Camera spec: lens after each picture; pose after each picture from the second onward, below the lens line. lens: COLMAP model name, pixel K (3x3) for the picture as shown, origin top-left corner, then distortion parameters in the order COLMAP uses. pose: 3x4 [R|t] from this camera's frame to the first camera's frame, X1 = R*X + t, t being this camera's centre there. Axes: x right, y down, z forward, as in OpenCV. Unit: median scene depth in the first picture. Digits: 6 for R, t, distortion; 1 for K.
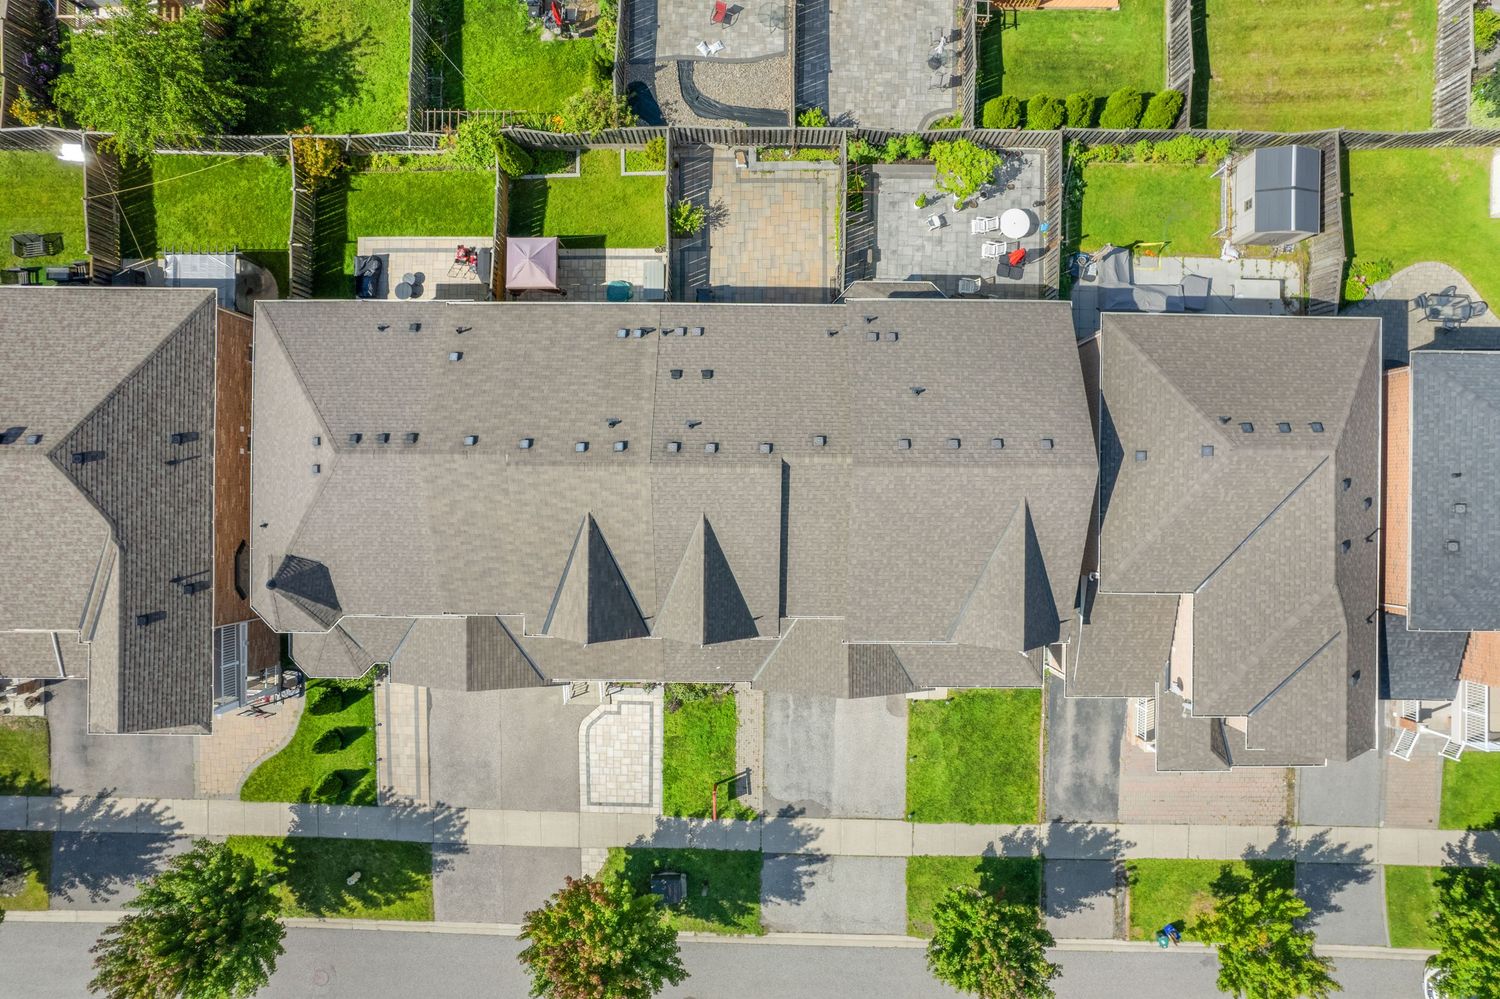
lens RADIAL K [[961.6, 0, 755.1], [0, 961.6, 502.8], [0, 0, 1]] dist [-0.079955, 0.070163]
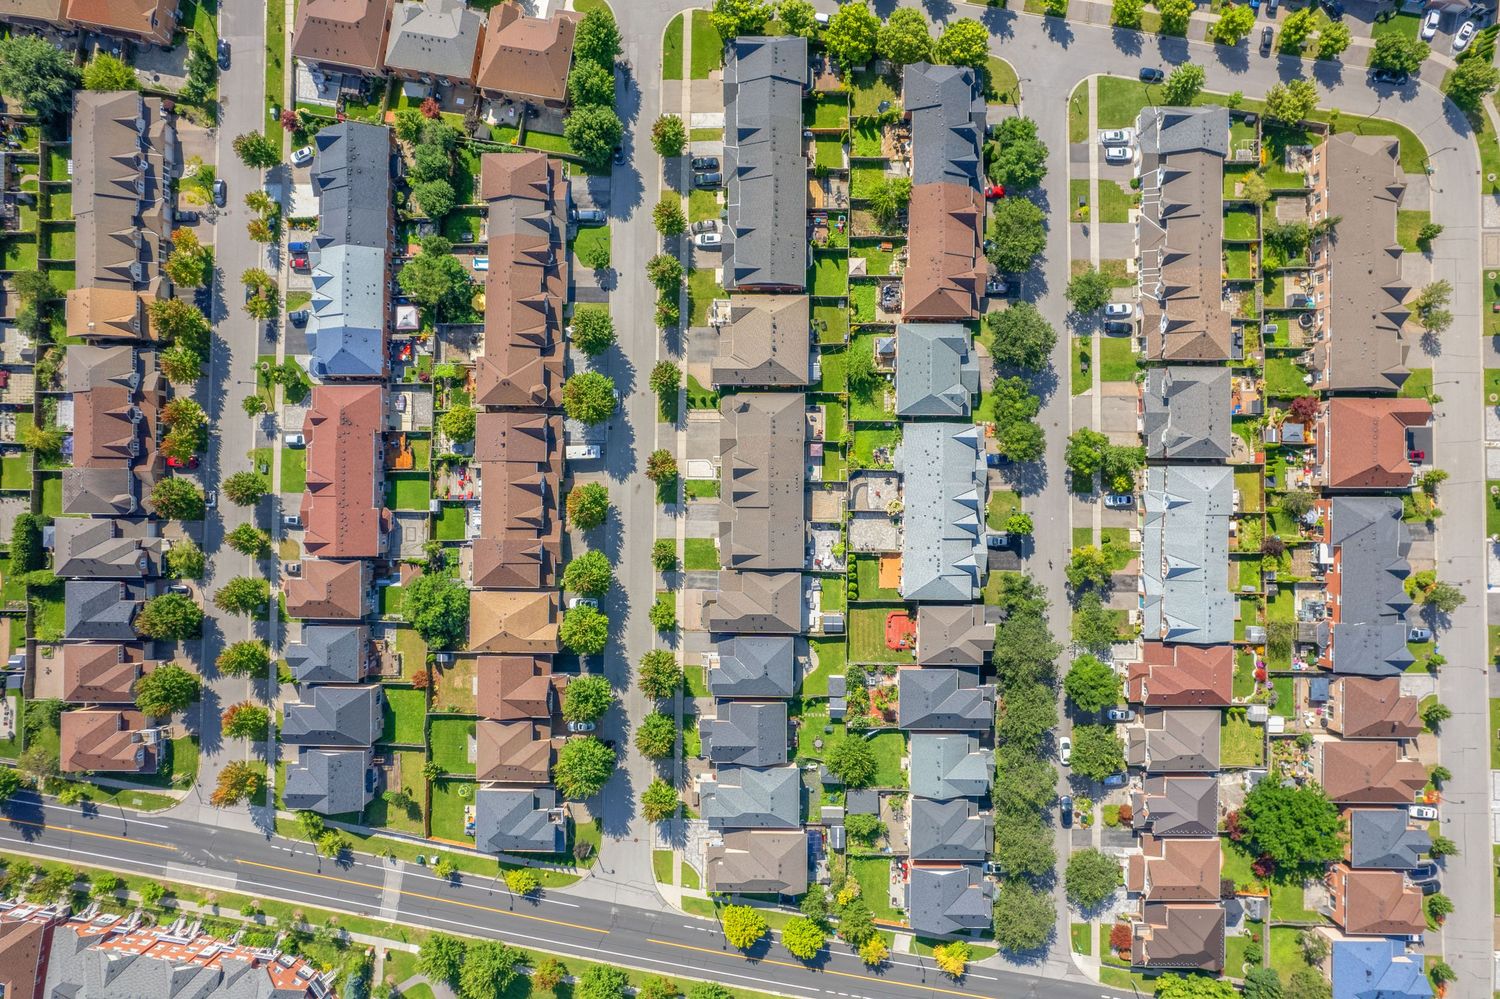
lens RADIAL K [[961.6, 0, 755.1], [0, 961.6, 502.8], [0, 0, 1]] dist [-0.079955, 0.070163]
pose [[0.002208, 0.999997, -0.001209, 0.009525], [-0.999954, 0.002220, 0.009329, -0.012173], [0.009332, 0.001189, 0.999956, -3.253457]]
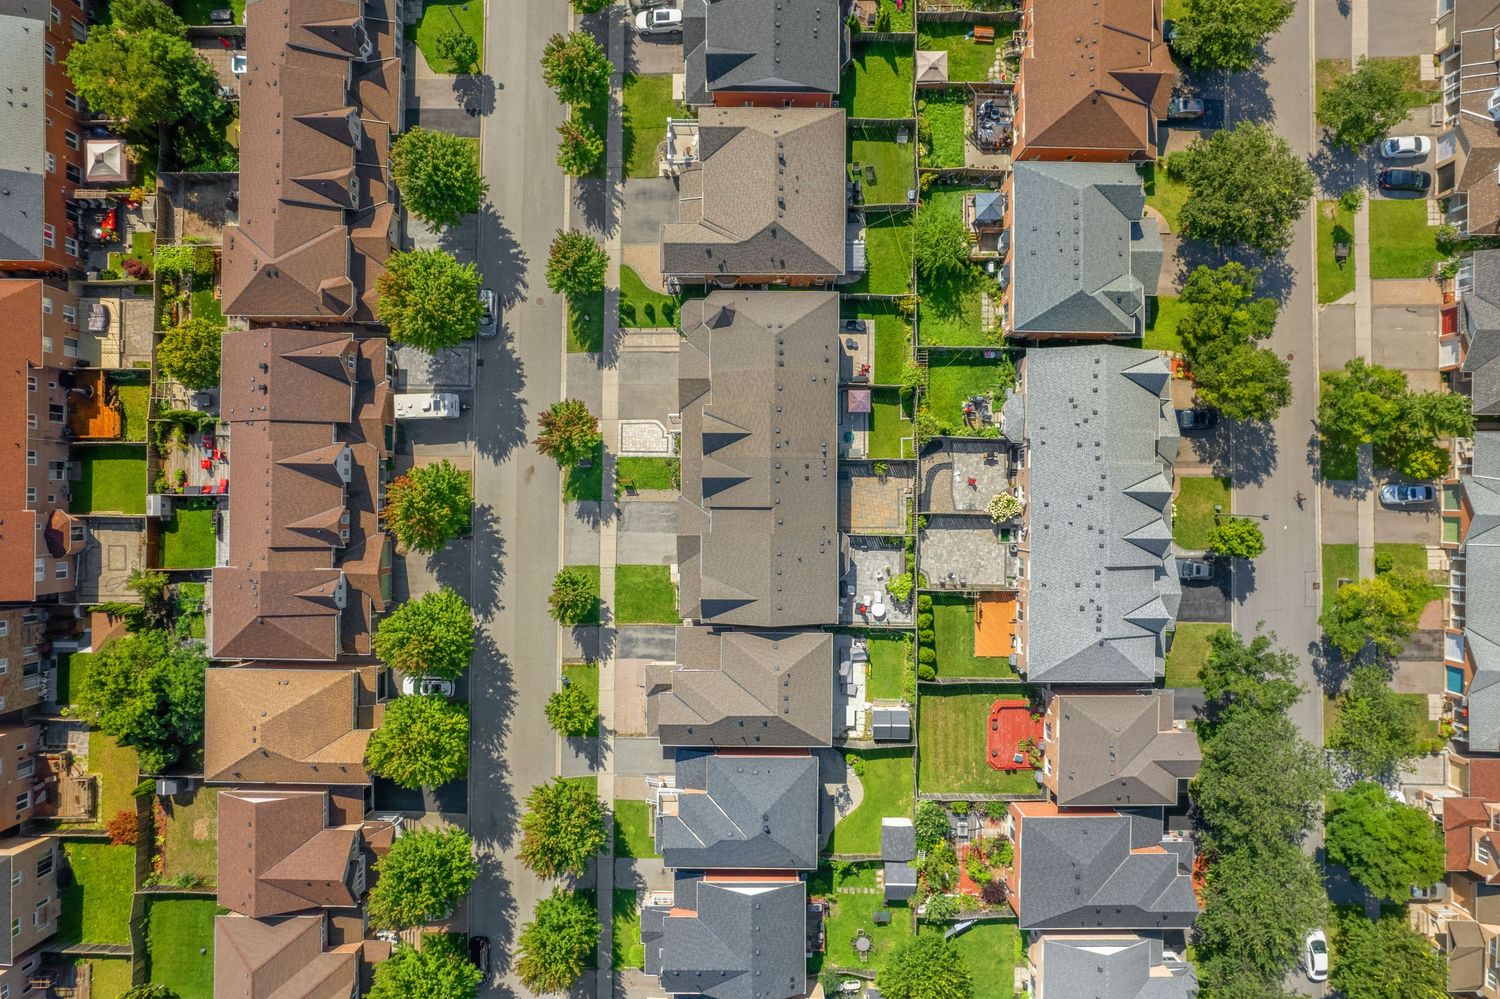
lens RADIAL K [[961.6, 0, 755.1], [0, 961.6, 502.8], [0, 0, 1]] dist [-0.079955, 0.070163]
pose [[0.003689, 0.999993, 0.000313, 0.012107], [-0.999993, 0.003689, -0.000662, 0.005352], [-0.000663, -0.000310, 1.000000, -1.295714]]
